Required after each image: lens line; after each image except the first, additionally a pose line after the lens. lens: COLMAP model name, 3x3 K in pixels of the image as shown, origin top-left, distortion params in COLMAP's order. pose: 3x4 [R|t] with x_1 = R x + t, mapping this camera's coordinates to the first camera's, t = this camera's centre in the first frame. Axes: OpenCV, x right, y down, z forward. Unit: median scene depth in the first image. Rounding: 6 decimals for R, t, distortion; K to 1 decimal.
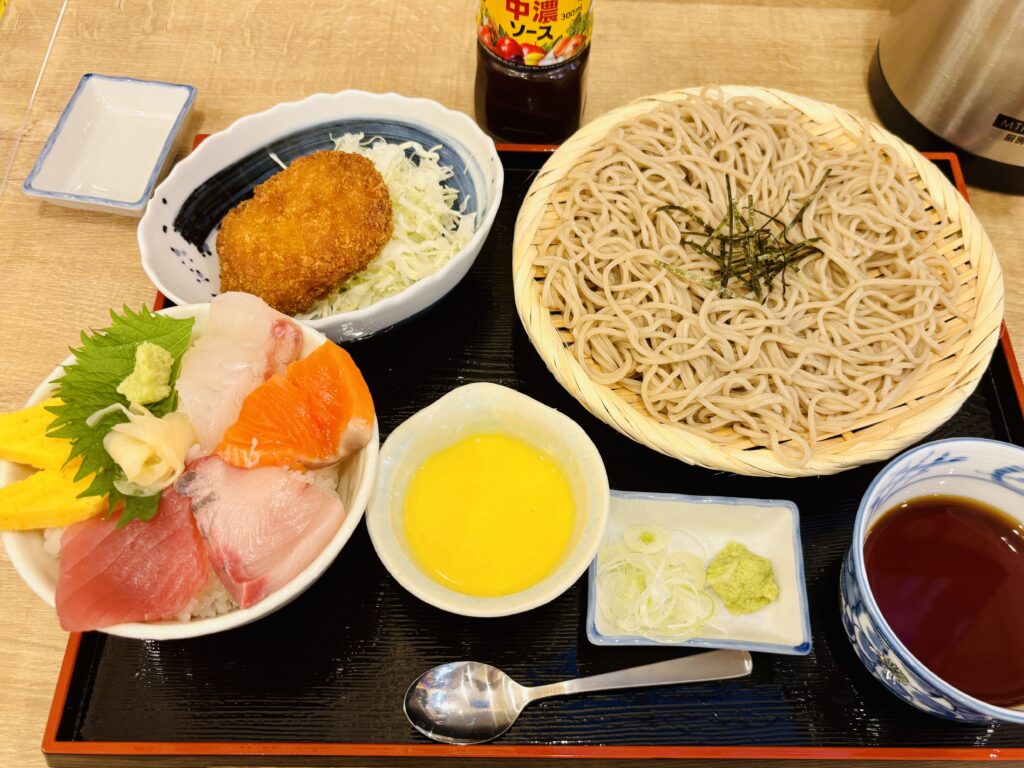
lens RADIAL K [[857.3, 0, 512.0], [0, 857.3, 384.0], [0, 0, 1]] dist [0.005894, -0.089265]
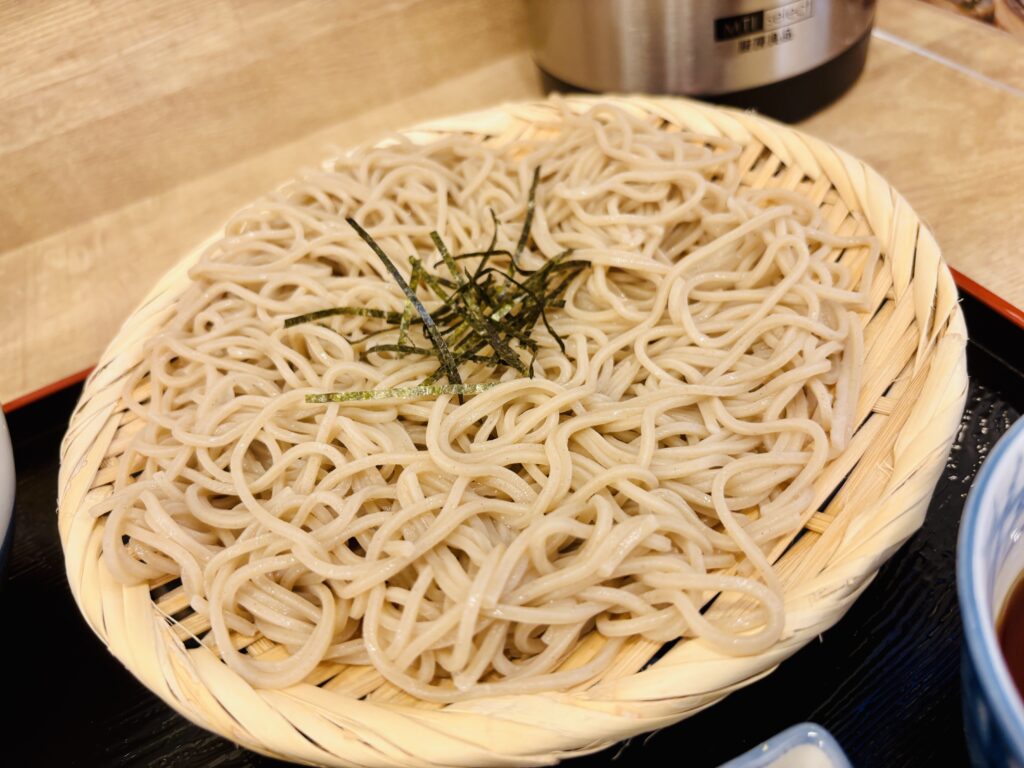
lens RADIAL K [[857.3, 0, 512.0], [0, 857.3, 384.0], [0, 0, 1]] dist [0.005894, -0.089265]
pose [[0.874791, -0.429488, 0.224234, 0.162745], [0.476006, 0.848151, -0.232504, 0.023255], [-0.090327, 0.310129, 0.946394, 0.511265]]
